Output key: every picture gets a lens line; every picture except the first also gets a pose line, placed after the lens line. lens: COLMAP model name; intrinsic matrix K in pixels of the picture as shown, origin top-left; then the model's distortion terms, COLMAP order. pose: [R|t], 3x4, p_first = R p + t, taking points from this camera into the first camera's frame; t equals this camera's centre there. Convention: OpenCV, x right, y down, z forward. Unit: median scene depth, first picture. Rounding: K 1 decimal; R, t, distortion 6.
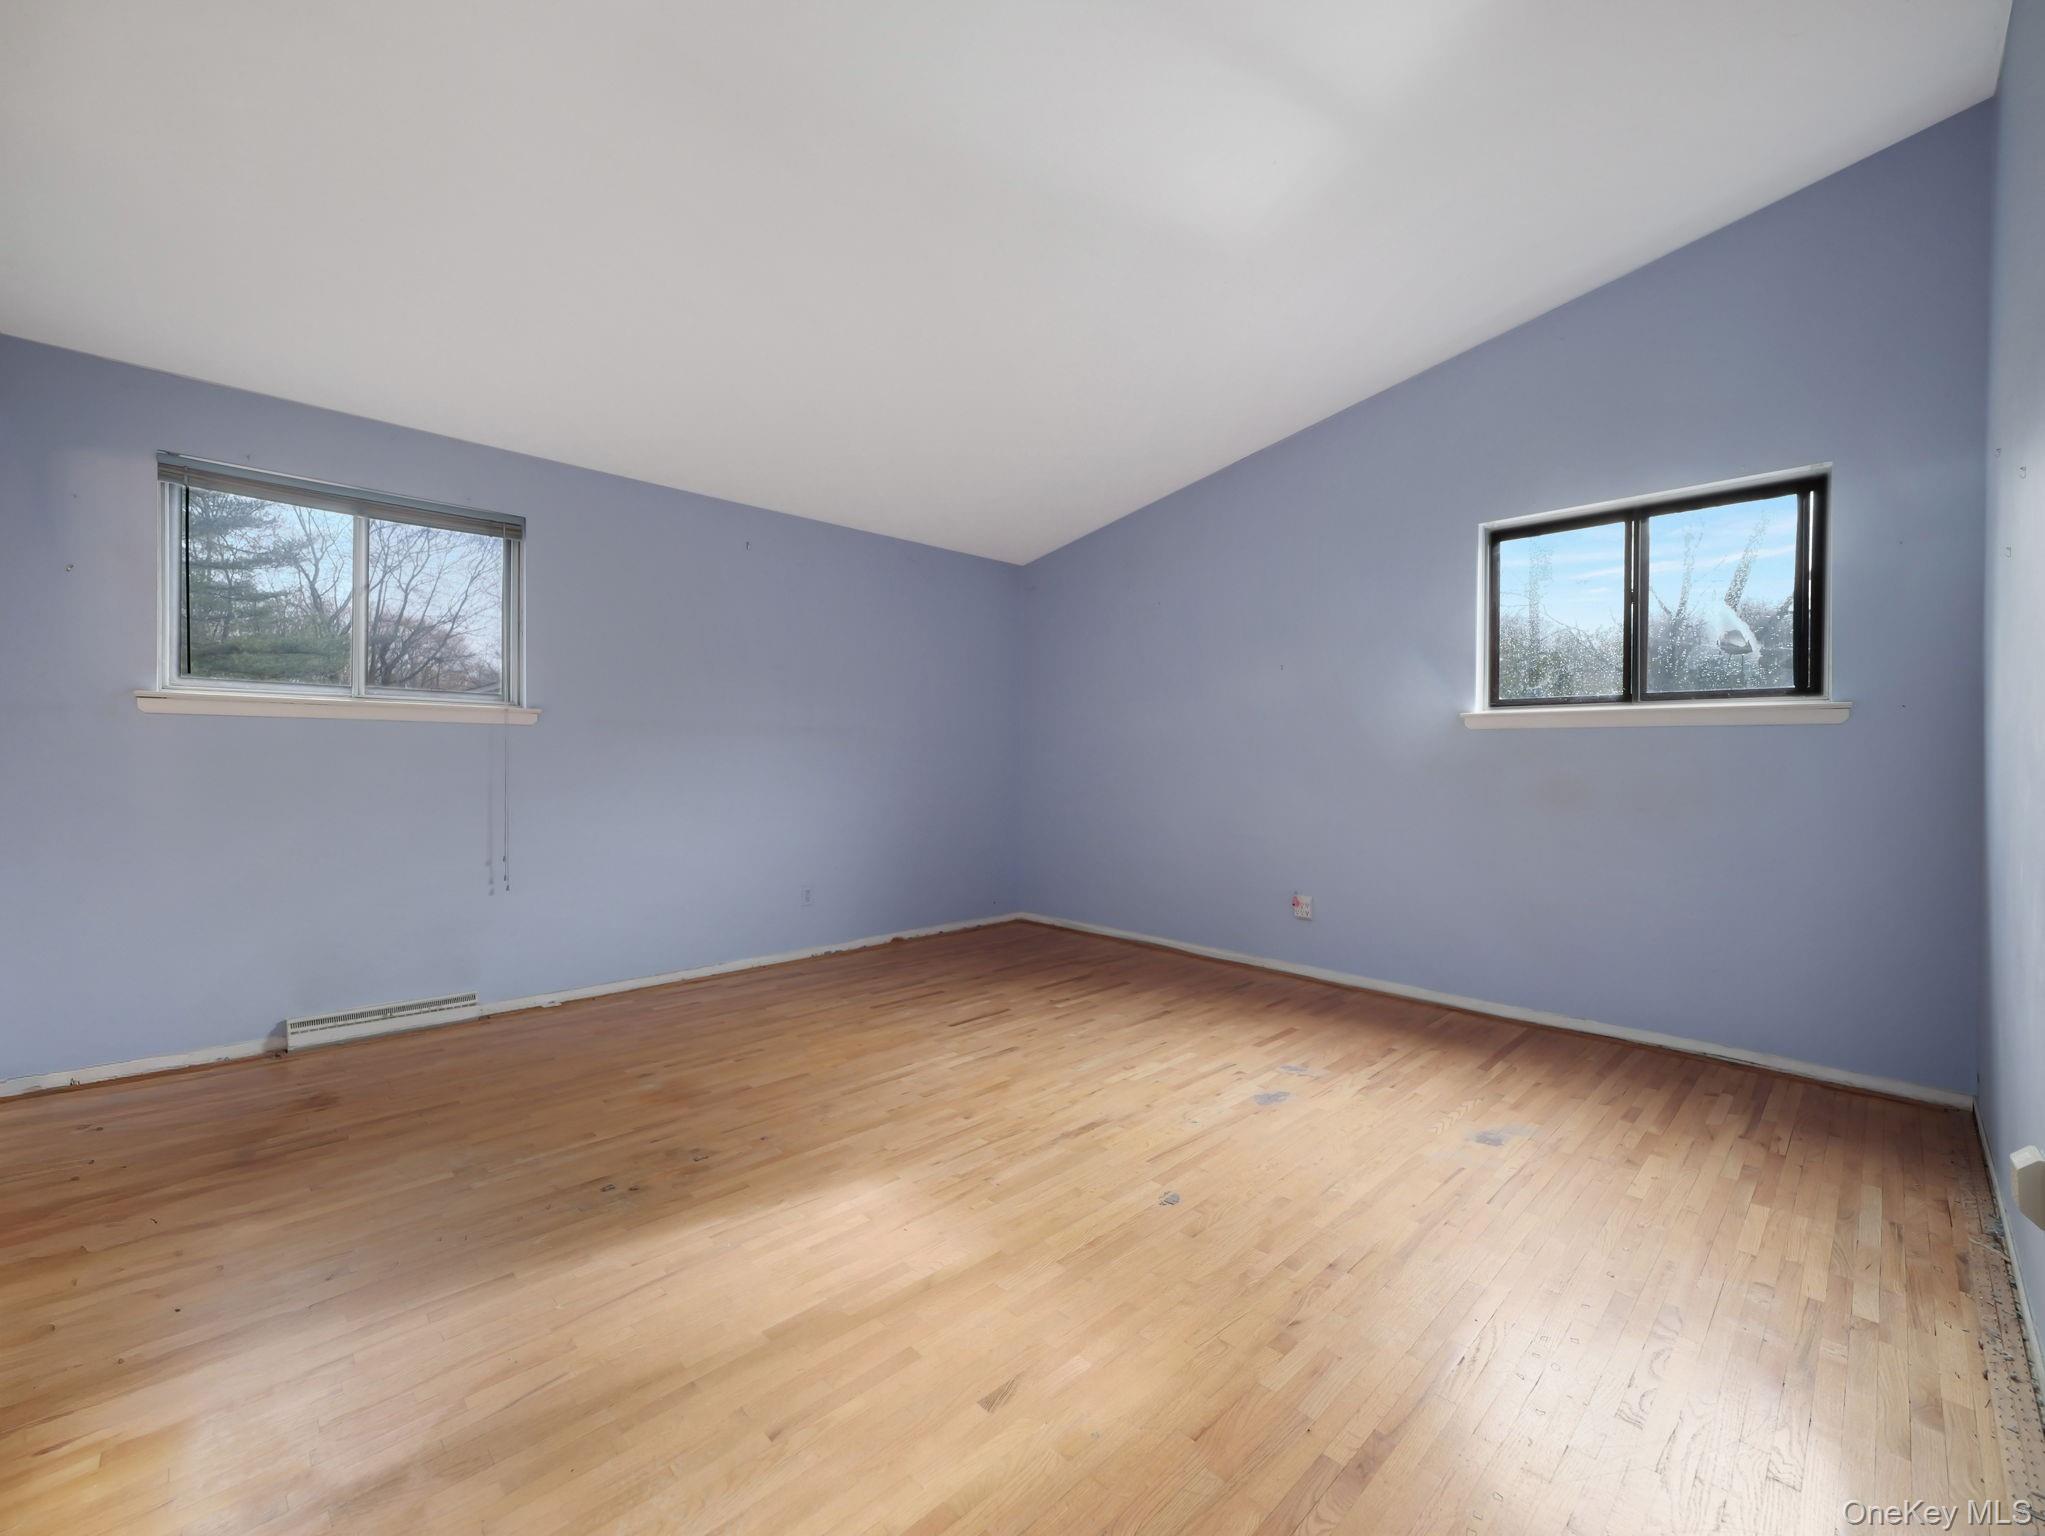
lens RADIAL K [[866.9, 0, 1015.5], [0, 866.9, 761.4], [0, 0, 1]] dist [0.000830, -0.000889]
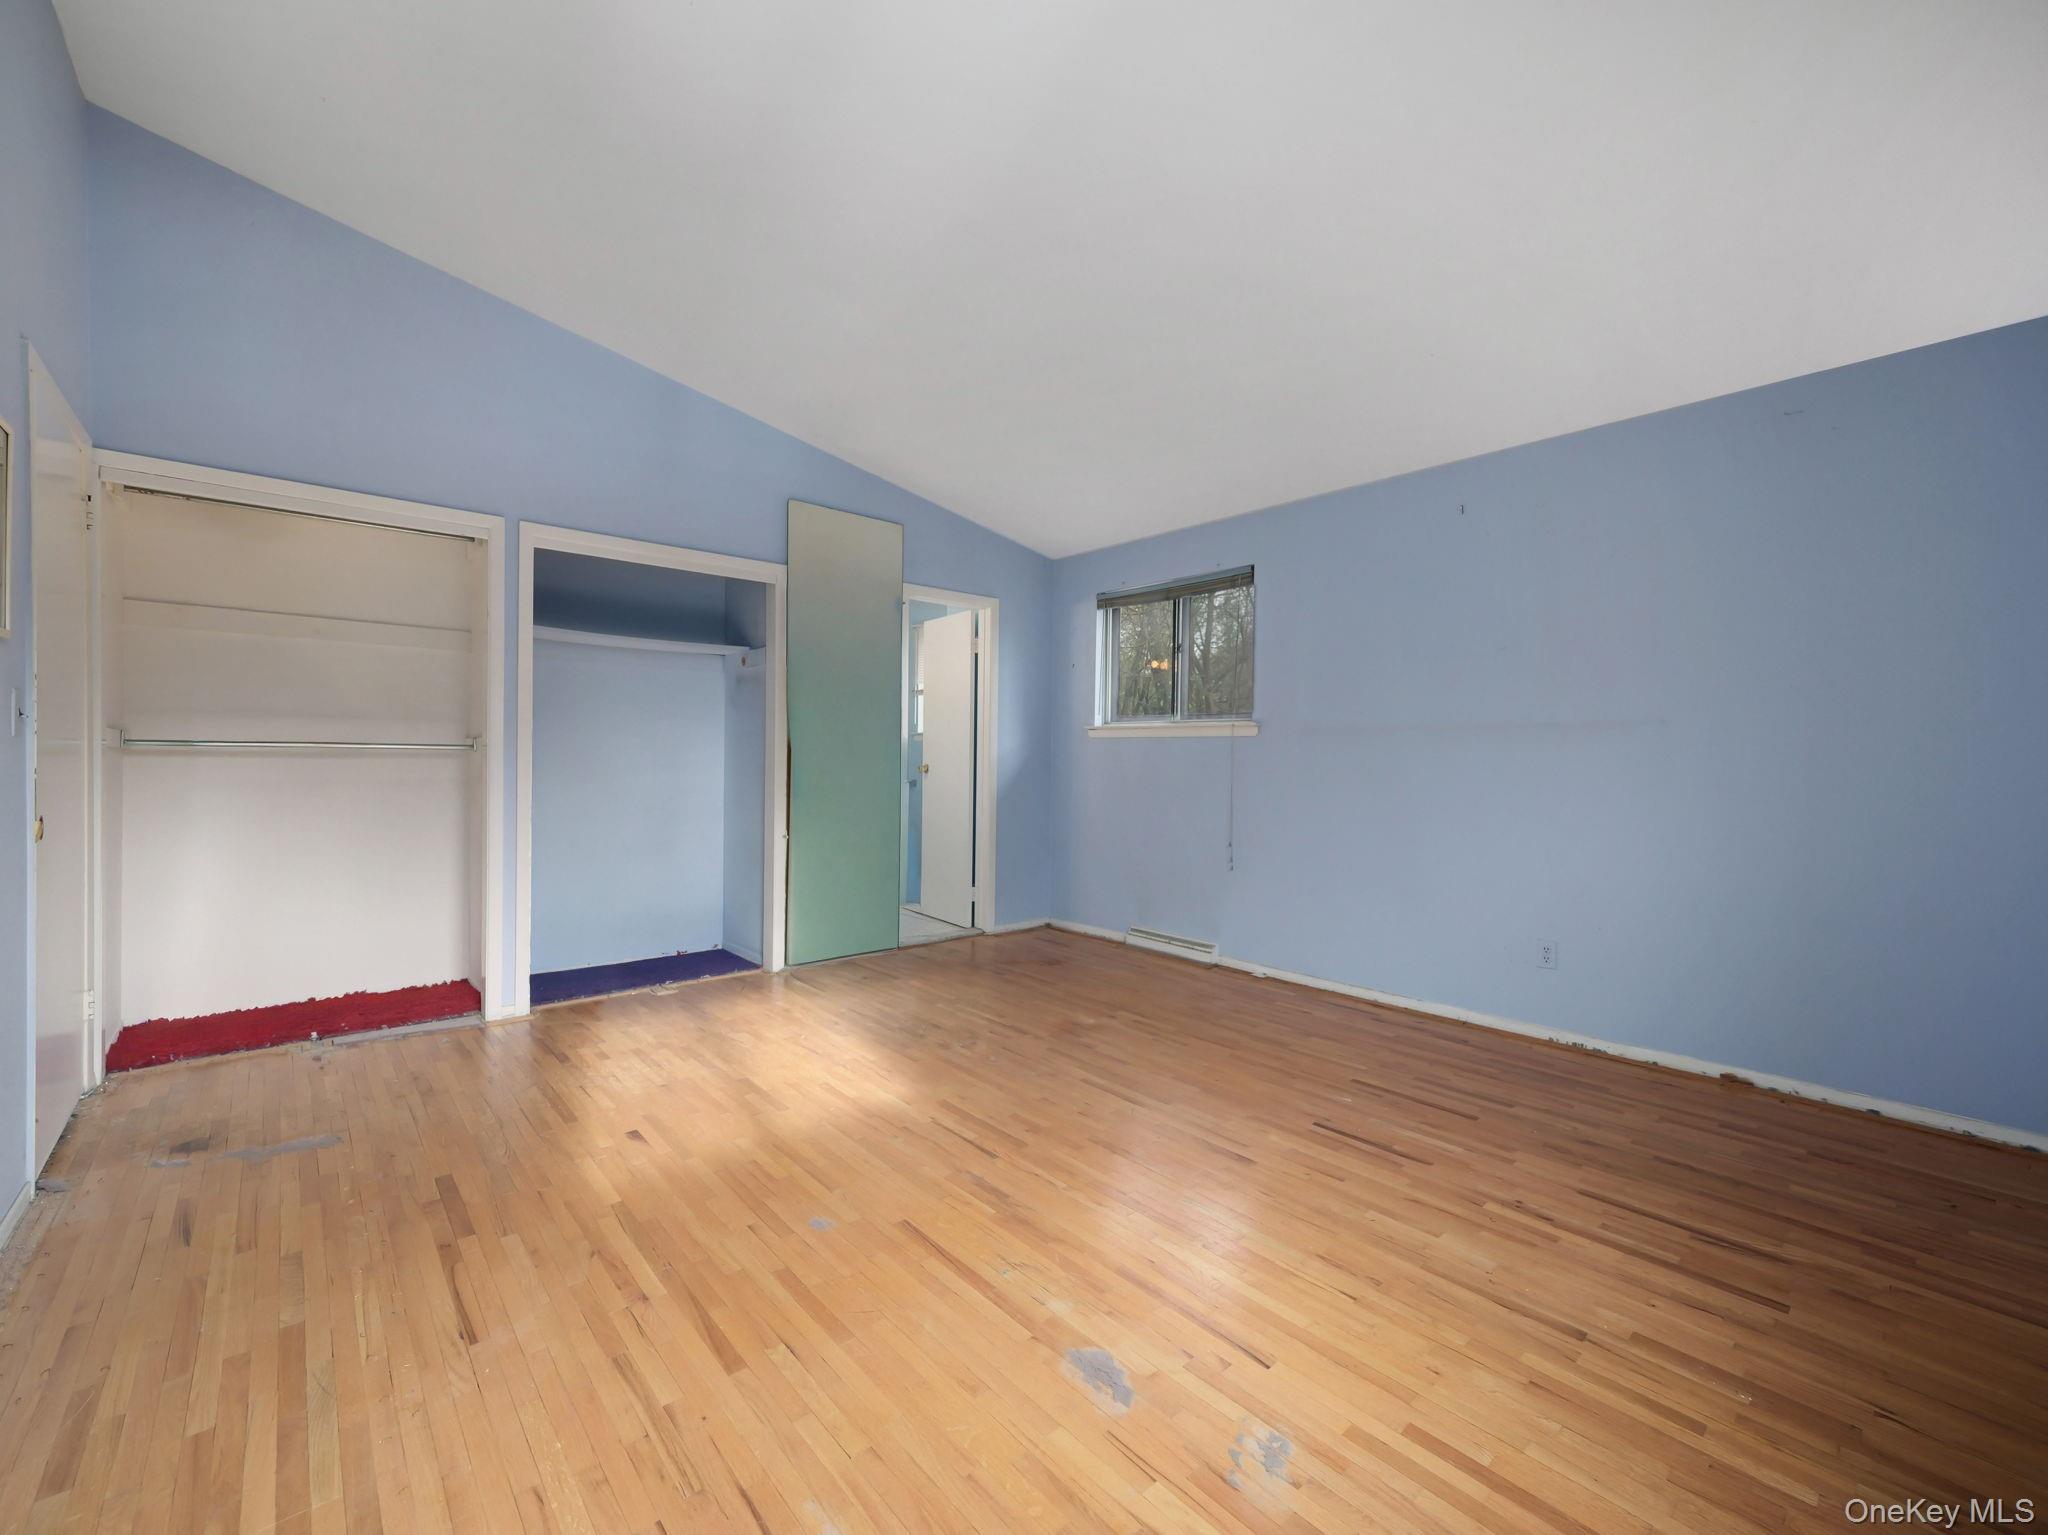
lens RADIAL K [[868.2, 0, 1017.0], [0, 868.2, 760.9], [0, 0, 1]] dist [0.000830, -0.000889]
pose [[-0.071011, -0.002569, -0.997472, 0.679069], [-0.016572, 0.999862, -0.001395, -0.001143], [0.997338, 0.016431, -0.071043, 0.779953]]
